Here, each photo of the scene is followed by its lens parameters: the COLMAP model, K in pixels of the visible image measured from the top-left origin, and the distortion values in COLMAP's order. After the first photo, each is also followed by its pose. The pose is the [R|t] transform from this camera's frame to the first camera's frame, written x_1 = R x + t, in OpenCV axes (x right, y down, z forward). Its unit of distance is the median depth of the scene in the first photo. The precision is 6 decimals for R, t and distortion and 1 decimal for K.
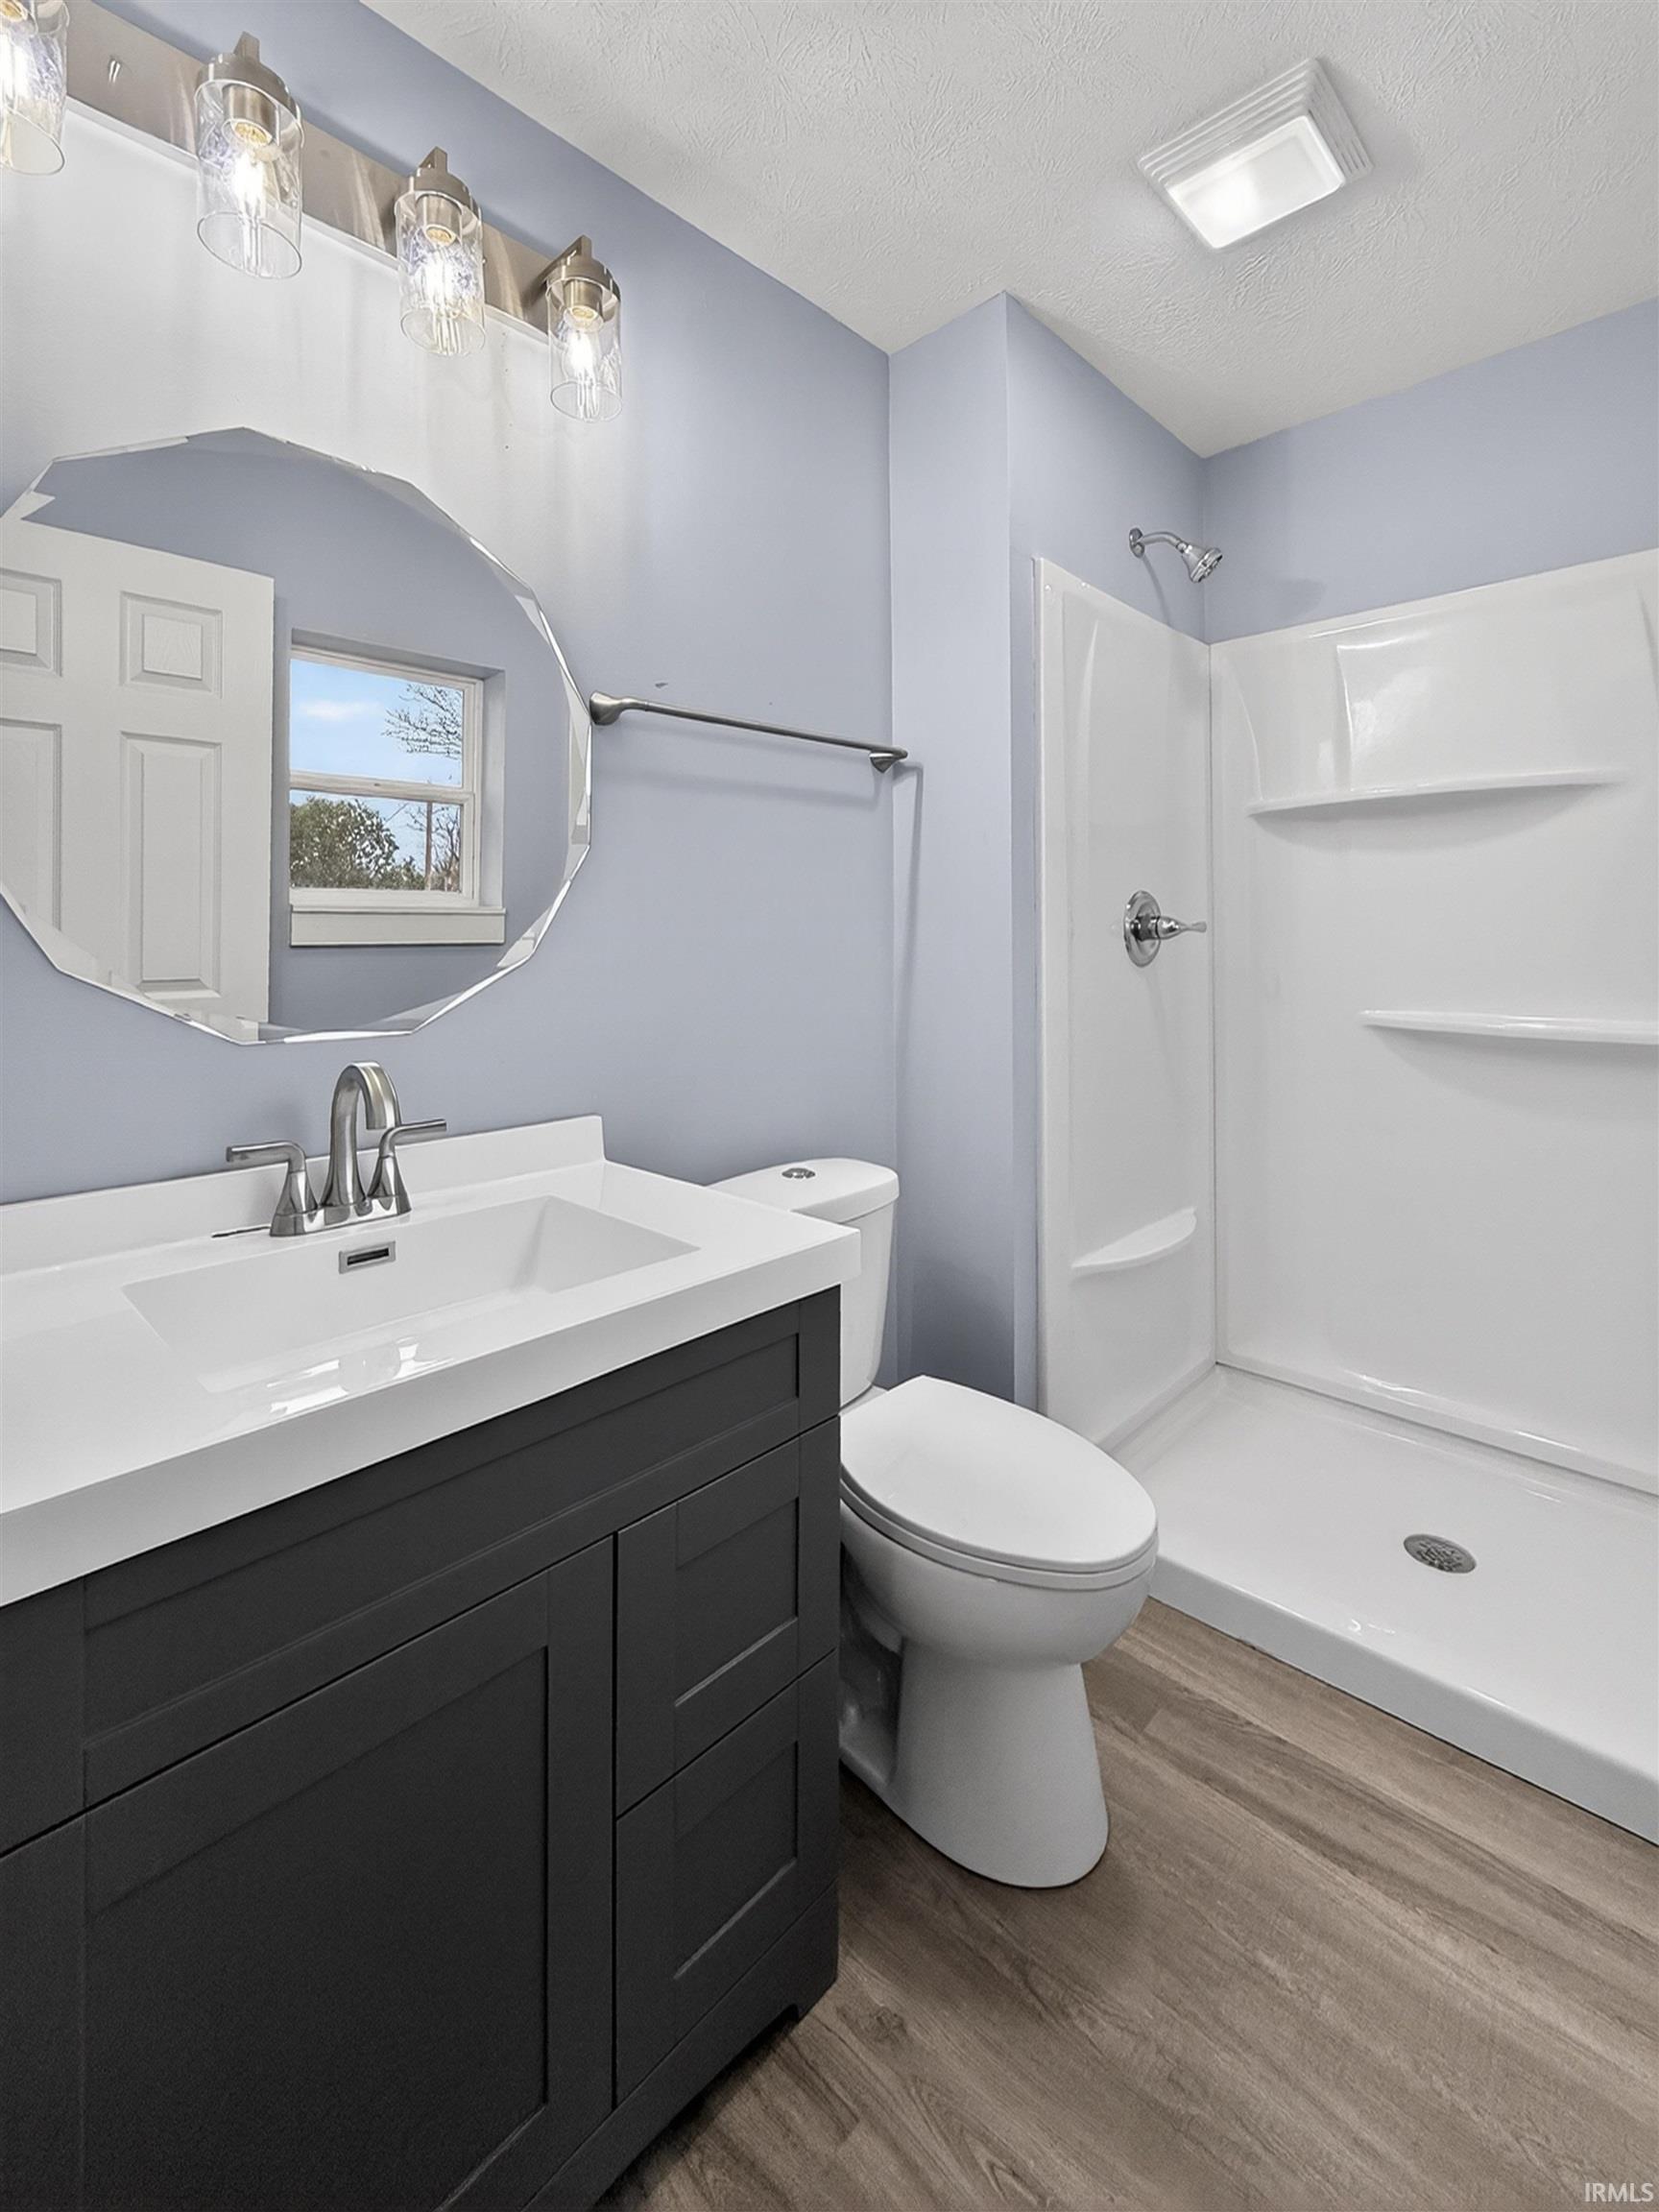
lens RADIAL K [[960.2, 0, 932.2], [0, 960.2, 1105.3], [0, 0, 1]] dist [0.001364, -0.000825]
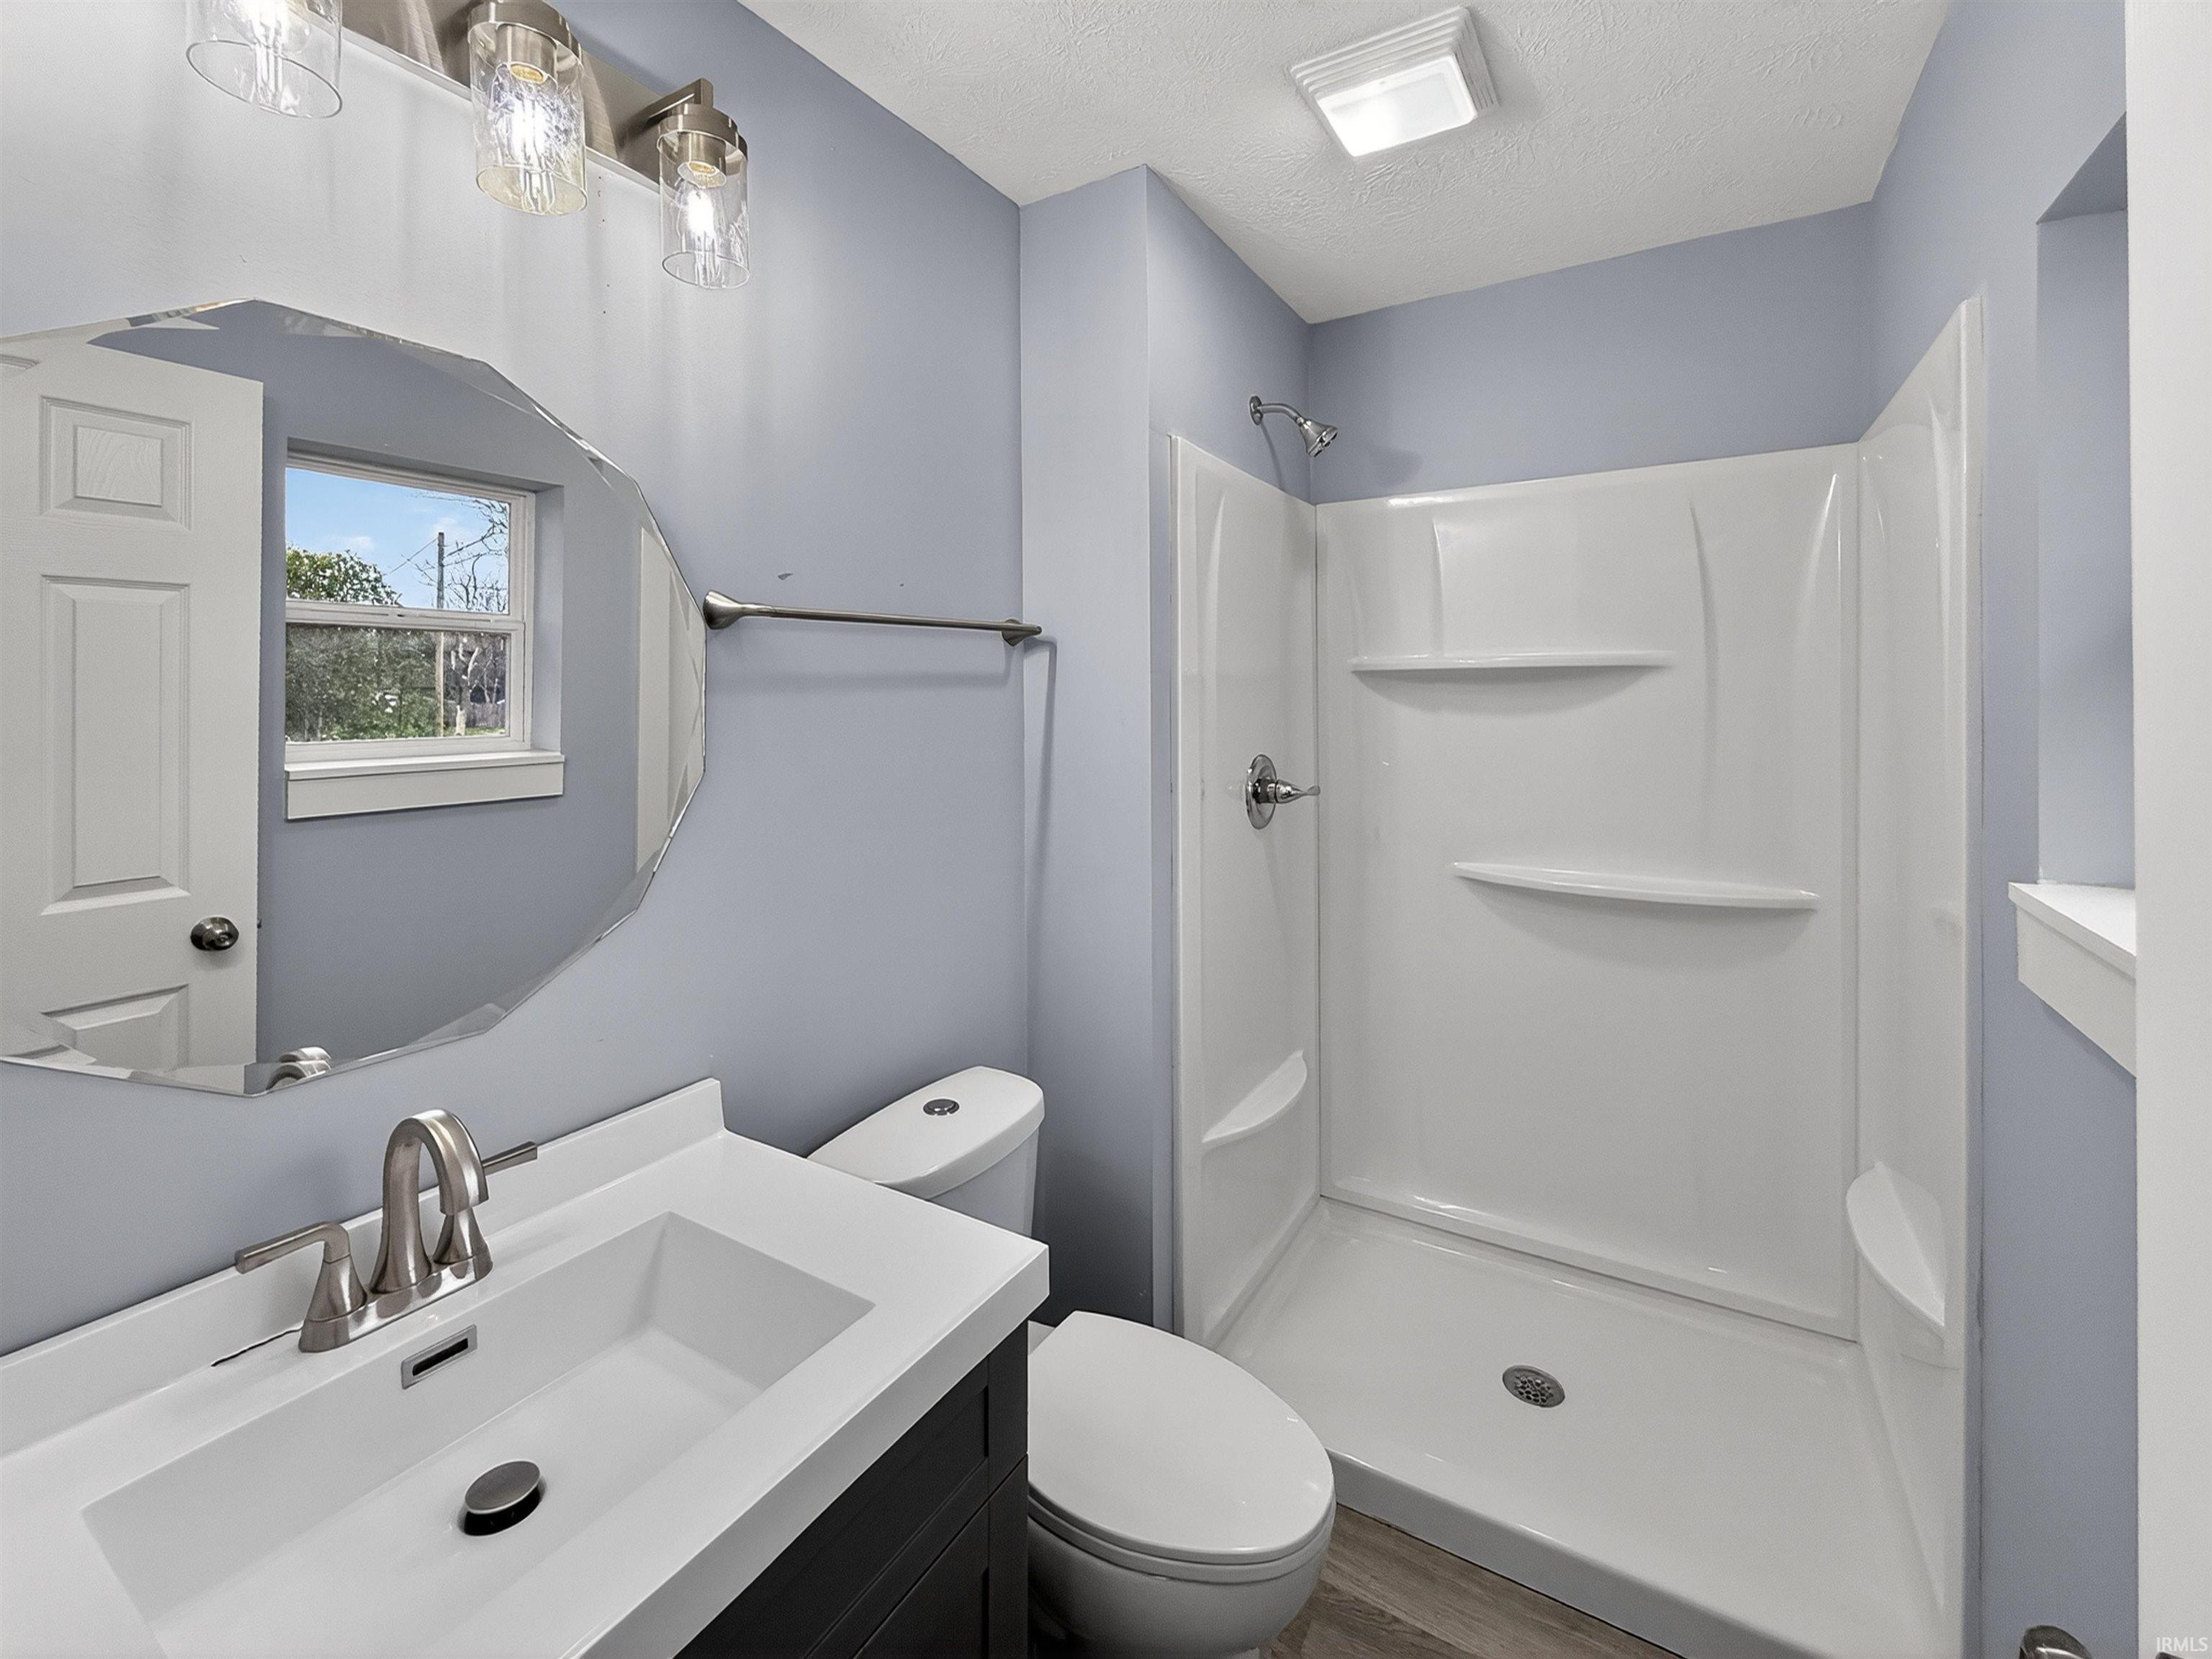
lens RADIAL K [[862.0, 0, 1077.6], [0, 862.0, 693.4], [0, 0, 1]] dist [-0.001752, -0.000567]
pose [[0.980317, -0.000964, 0.197429, -0.178997], [-0.000066, 0.999986, 0.005213, -0.342703], [-0.197431, -0.005124, 0.980303, 0.169146]]
